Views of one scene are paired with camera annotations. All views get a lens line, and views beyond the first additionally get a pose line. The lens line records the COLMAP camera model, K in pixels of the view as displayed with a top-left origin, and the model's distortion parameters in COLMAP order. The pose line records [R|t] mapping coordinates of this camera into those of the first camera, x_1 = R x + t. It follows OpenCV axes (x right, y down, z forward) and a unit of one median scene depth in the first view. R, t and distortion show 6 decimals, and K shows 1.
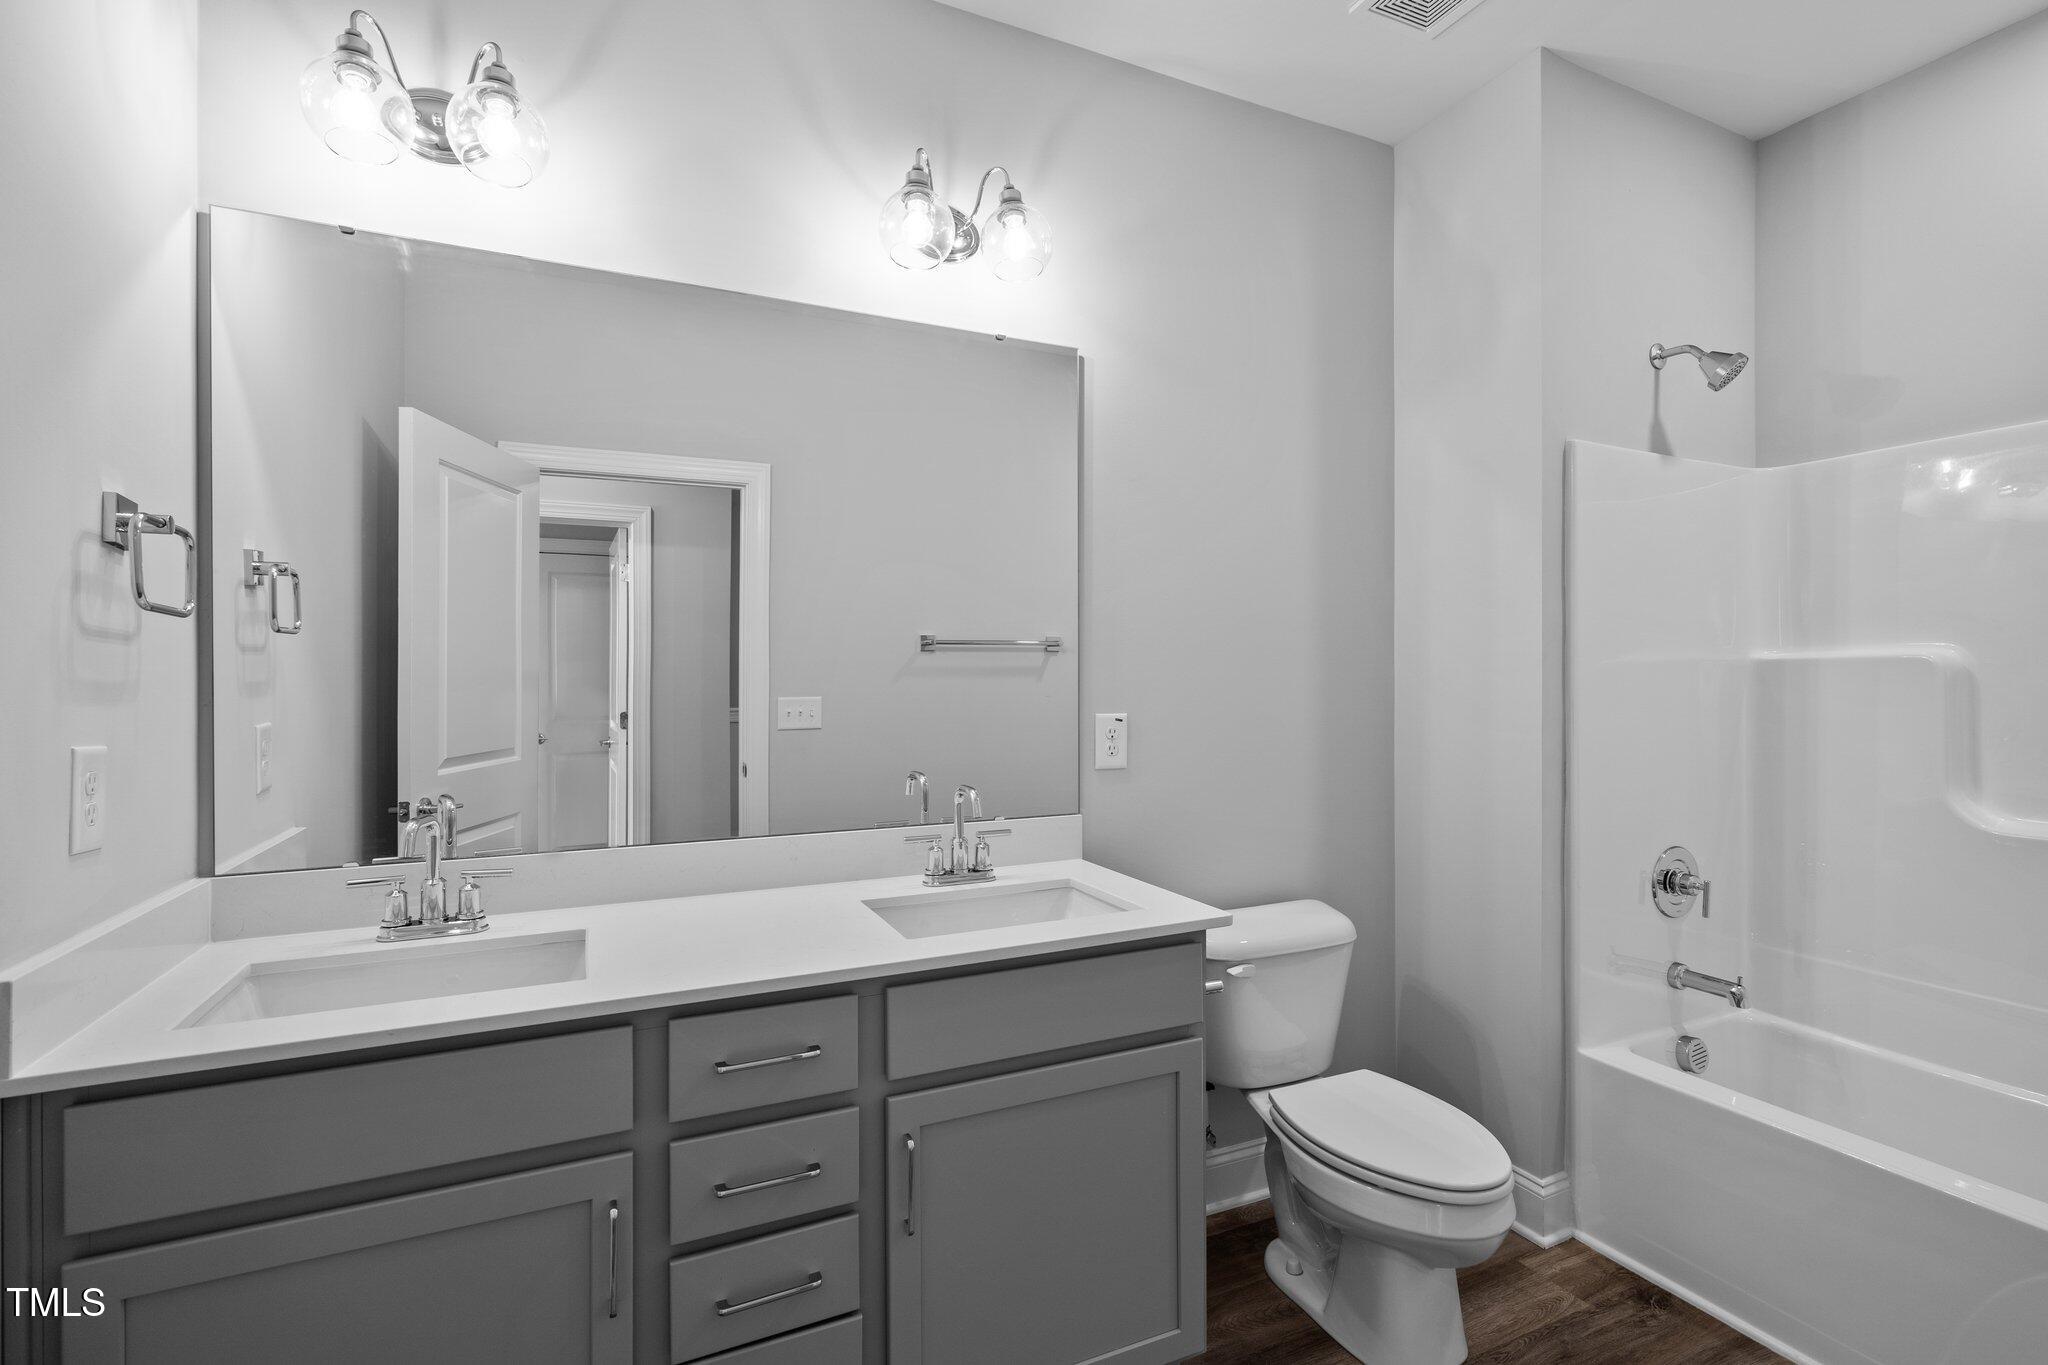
lens RADIAL K [[918.2, 0, 1024.0], [0, 918.2, 682.5], [0, 0, 1]] dist [-0.002135, 0.000206]
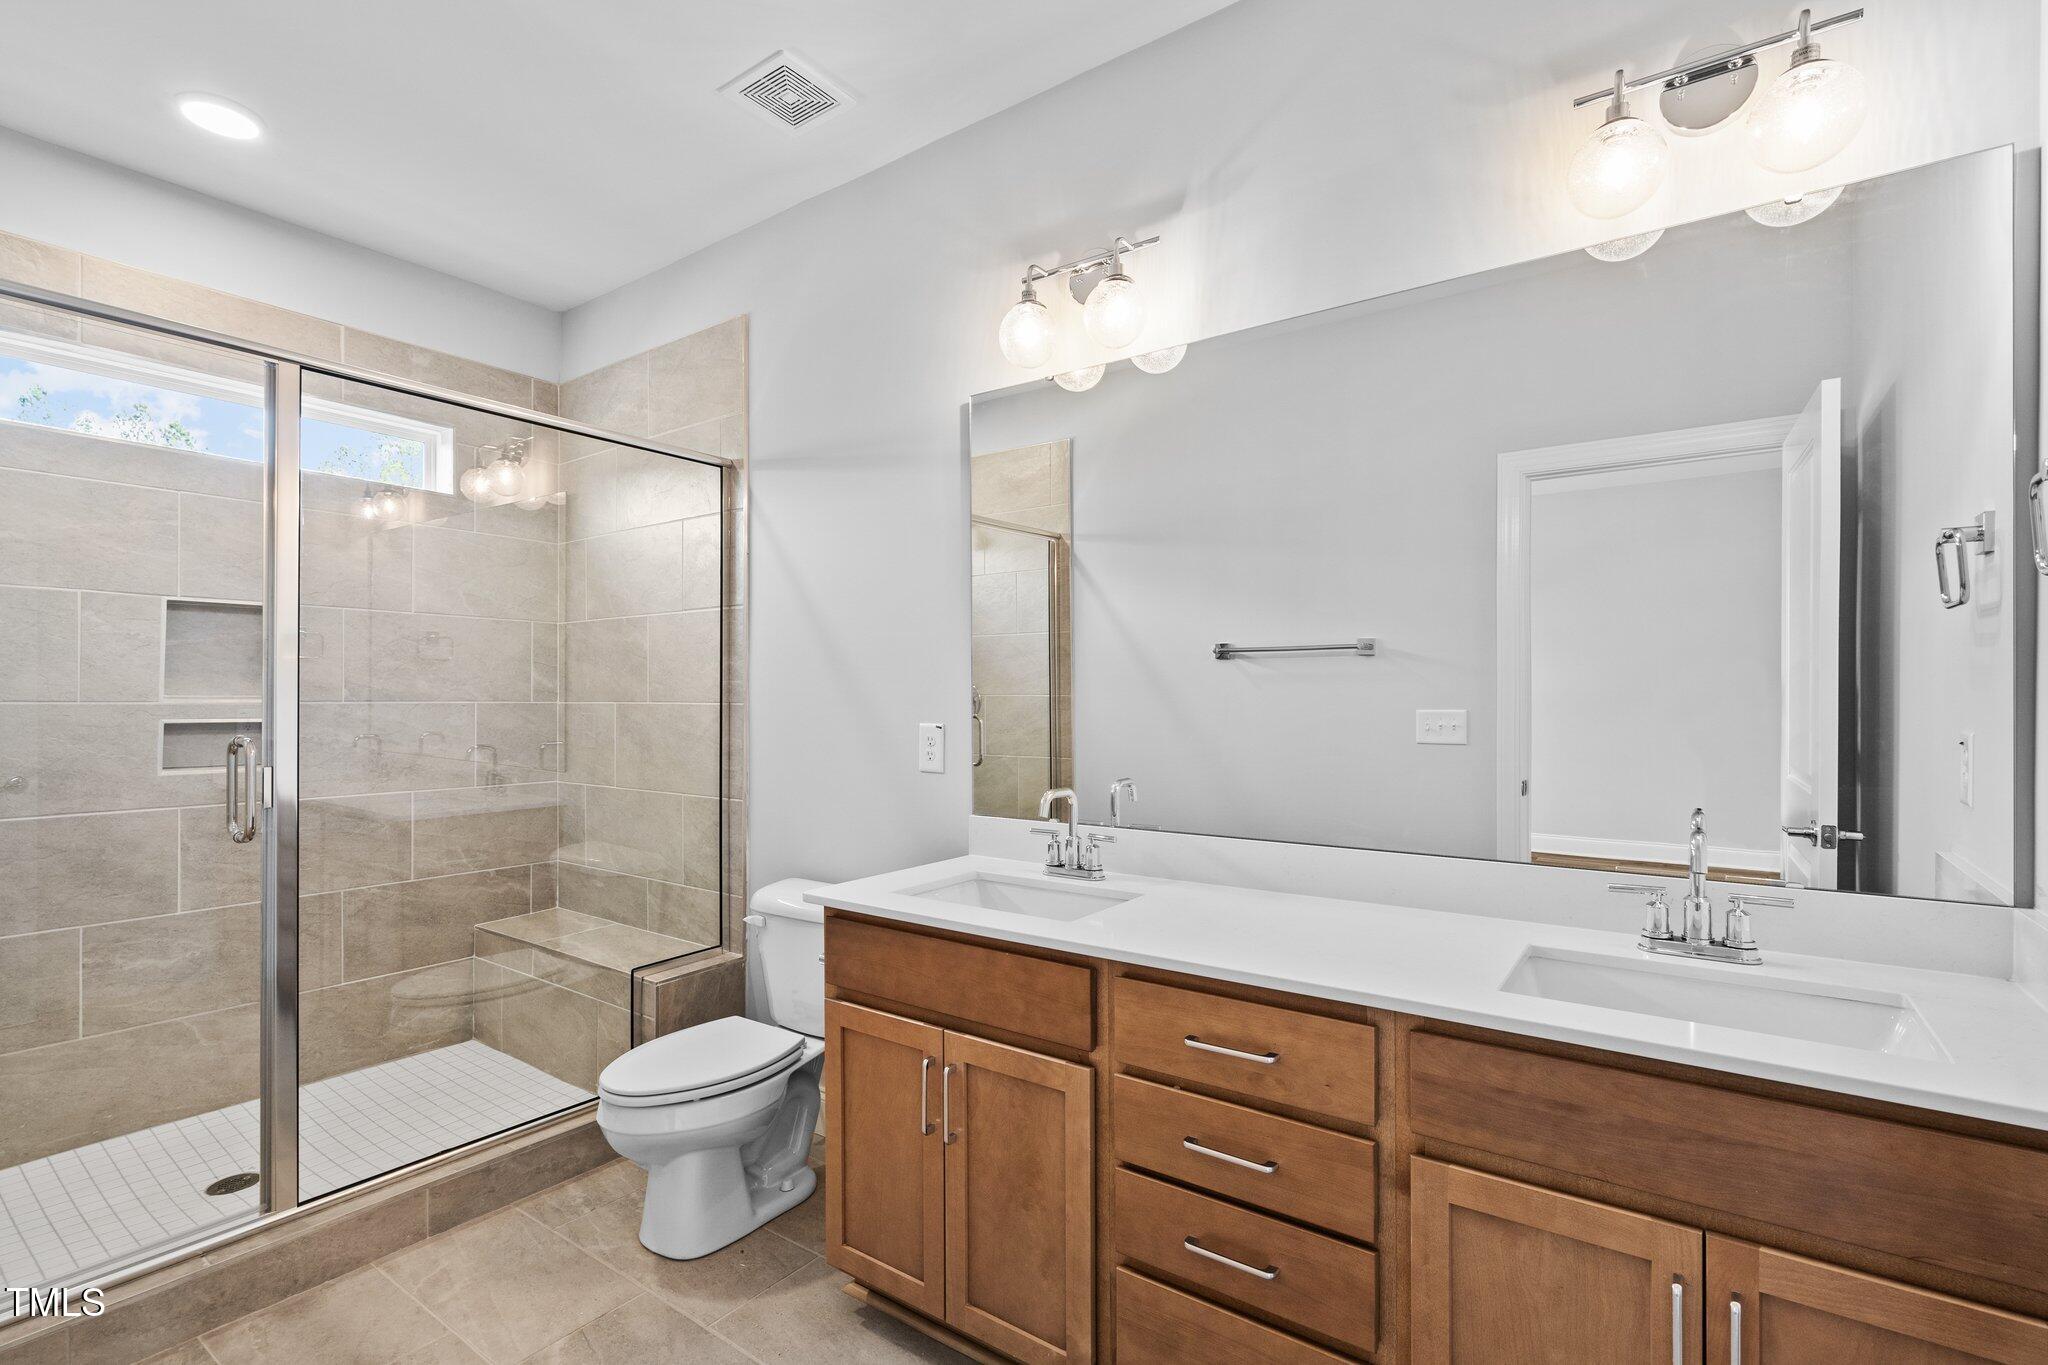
lens RADIAL K [[949.6, 0, 1029.1], [0, 949.6, 695.9], [0, 0, 1]] dist [-0.003381, 0.000214]
pose [[0.498130, 0.003764, -0.867094, 0.620833], [0.005327, 0.999958, 0.007401, -0.003318], [0.867086, -0.008306, 0.498089, 0.286000]]
